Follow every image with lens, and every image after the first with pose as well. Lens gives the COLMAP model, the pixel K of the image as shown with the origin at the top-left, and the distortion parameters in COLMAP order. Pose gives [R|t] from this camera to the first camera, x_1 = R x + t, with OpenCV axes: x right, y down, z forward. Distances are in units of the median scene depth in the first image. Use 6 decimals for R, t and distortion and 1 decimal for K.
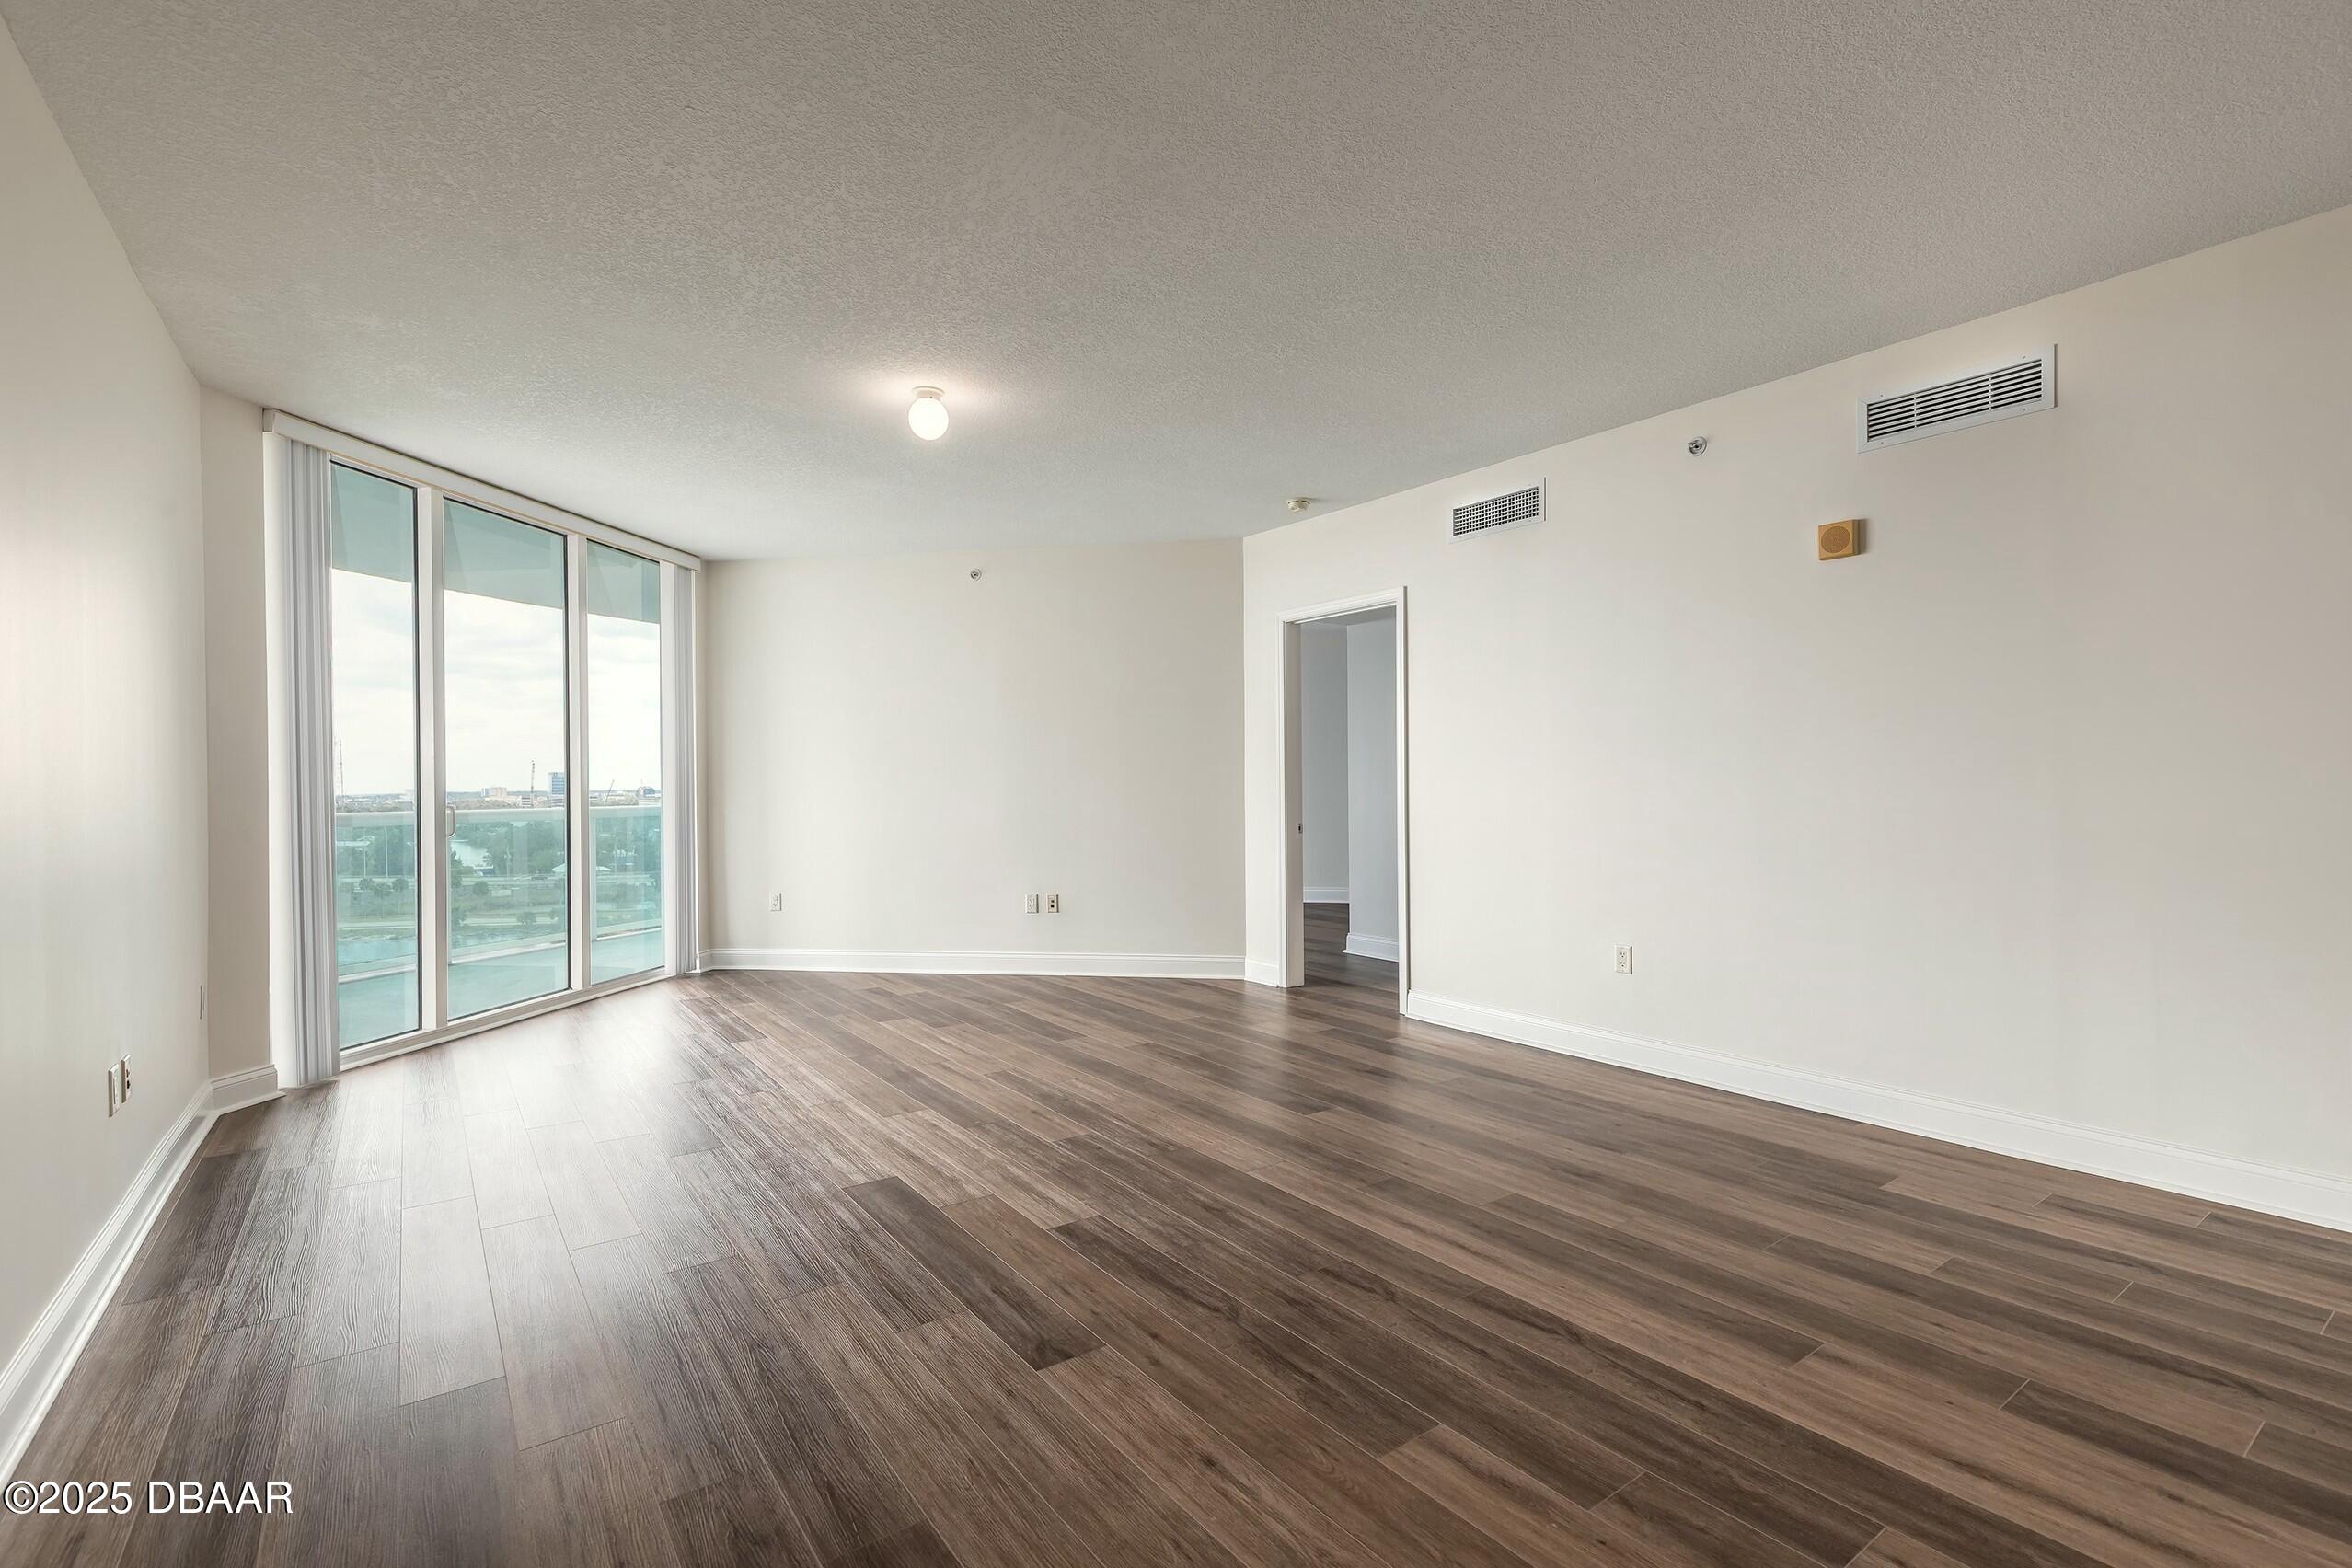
lens RADIAL K [[1060.7, 0, 1165.6], [0, 1060.7, 788.1], [0, 0, 1]] dist [0.009202, -0.002182]
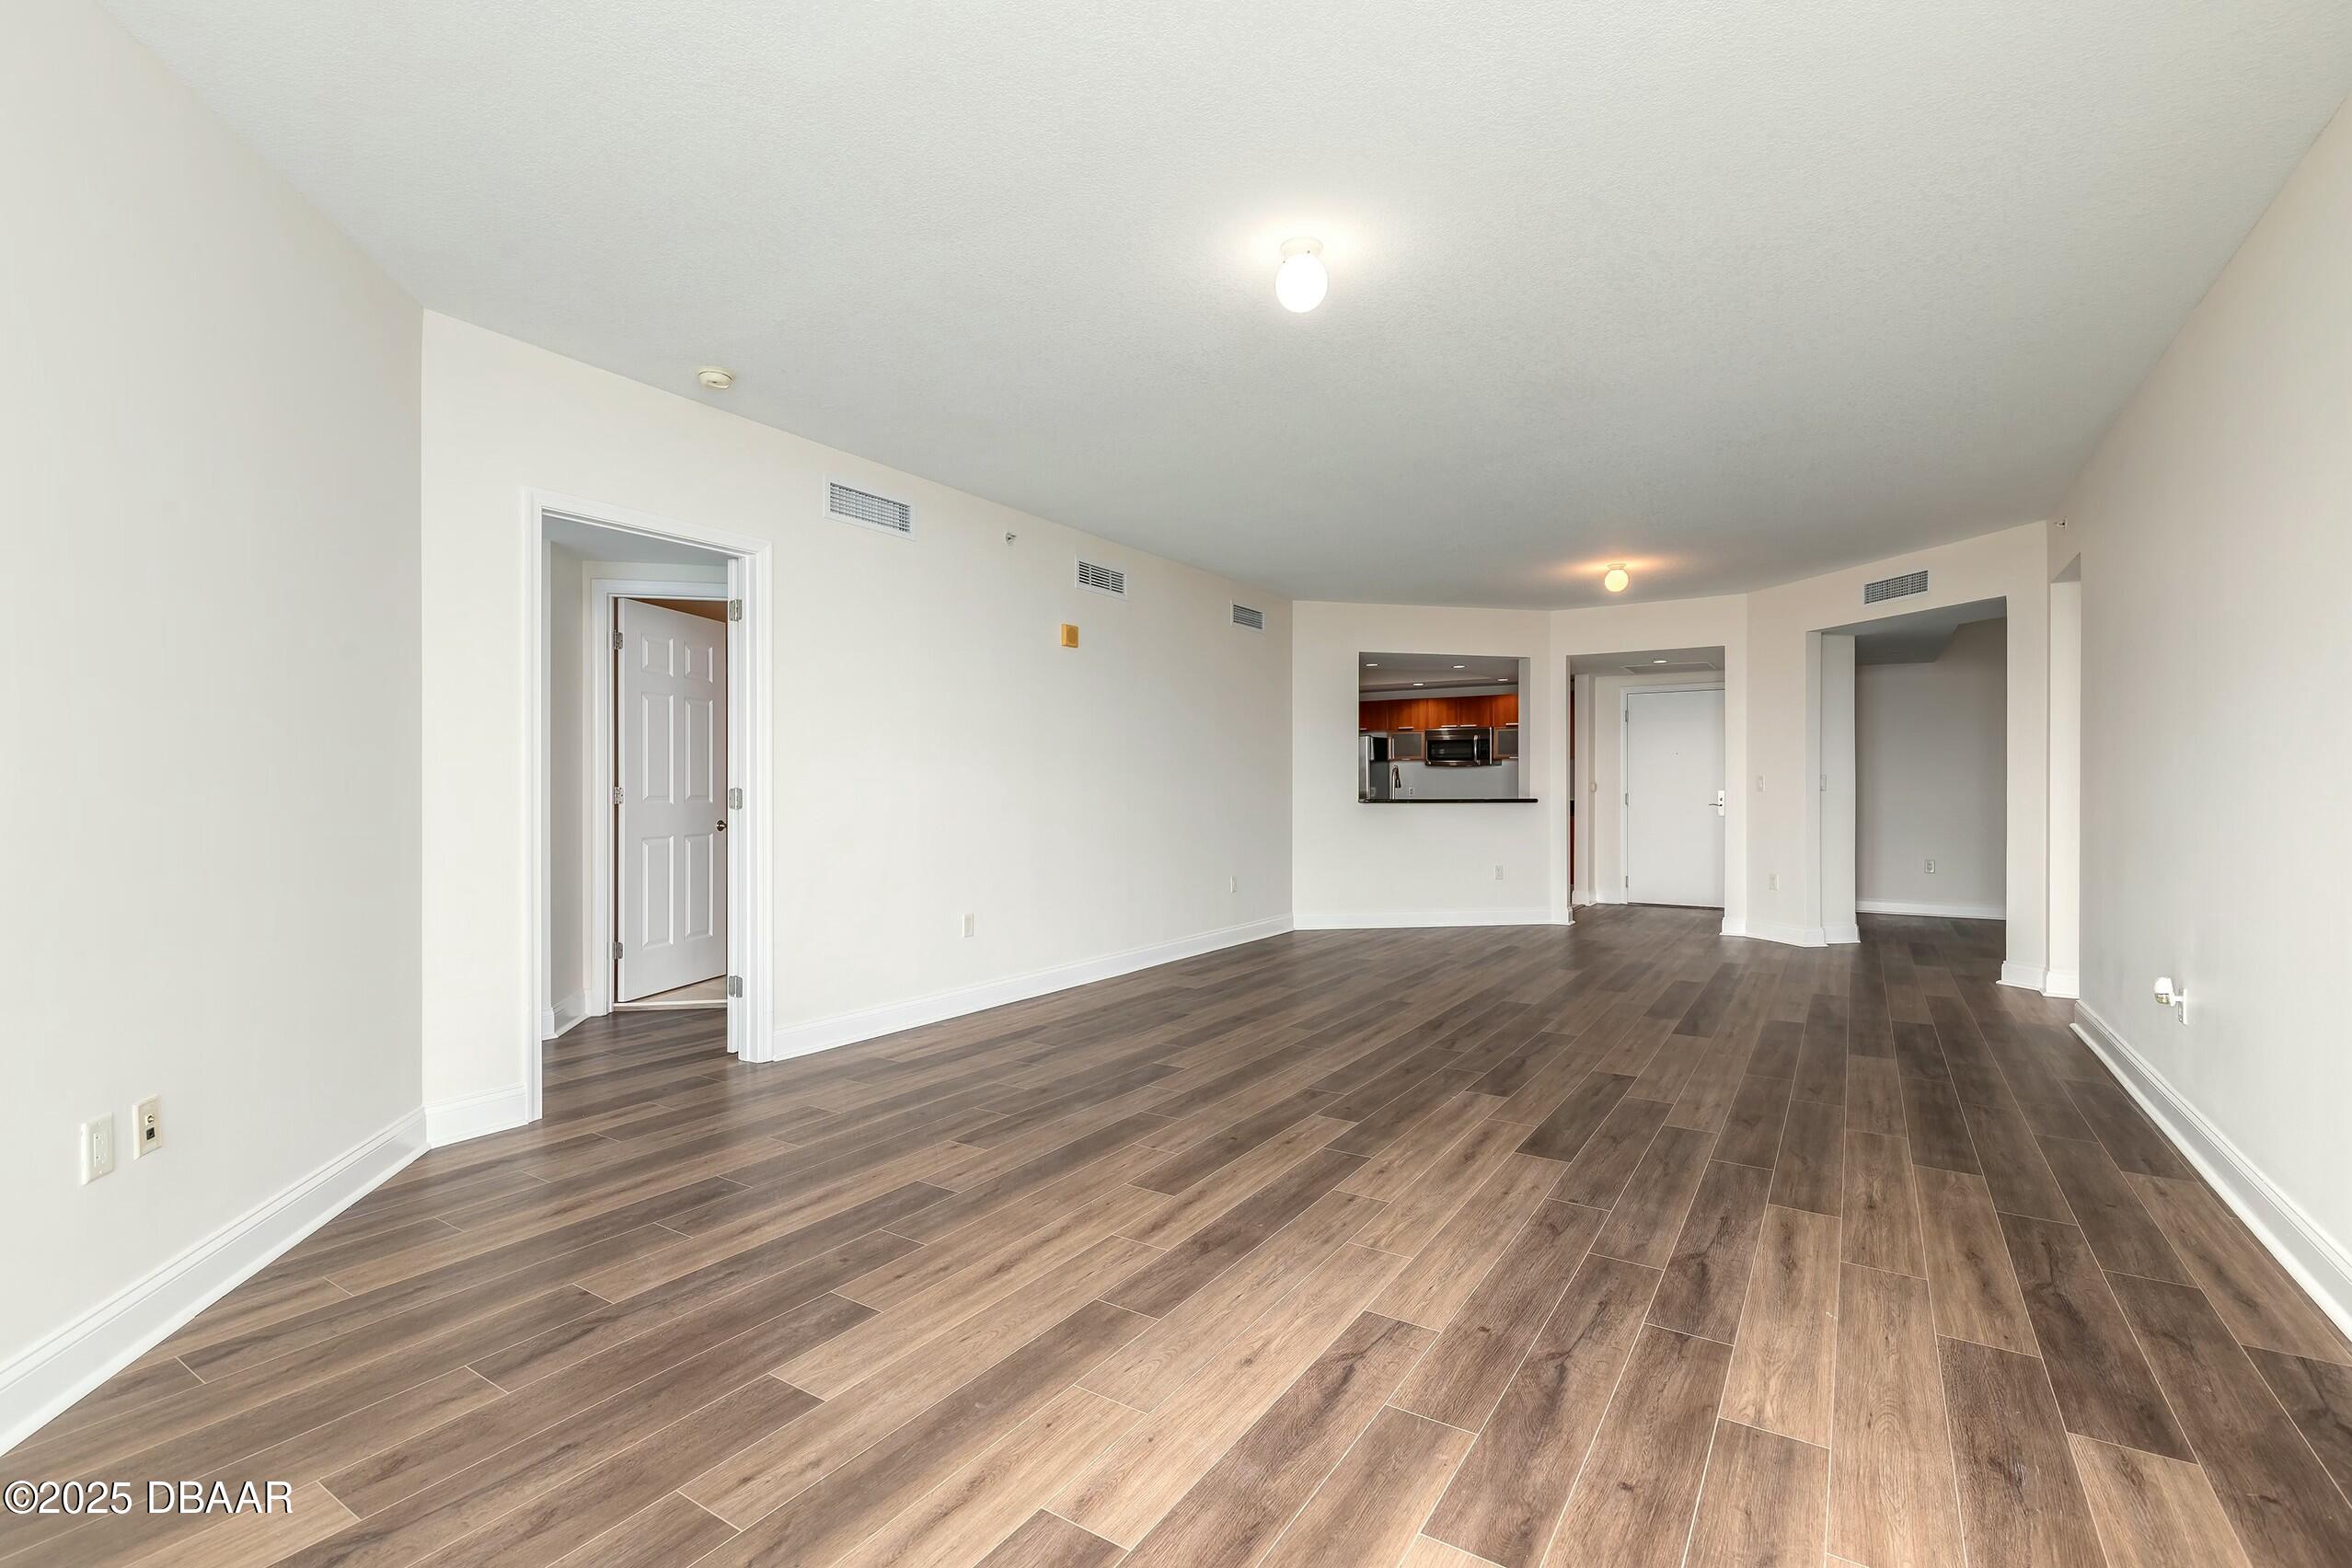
lens RADIAL K [[1060.7, 0, 1177.7], [0, 1060.7, 780.7], [0, 0, 1]] dist [0.009202, -0.002182]
pose [[-0.370981, 0.014017, 0.928535, -0.947791], [0.006940, 0.999900, -0.012322, 0.013044], [-0.928614, 0.001873, -0.371041, 1.458208]]
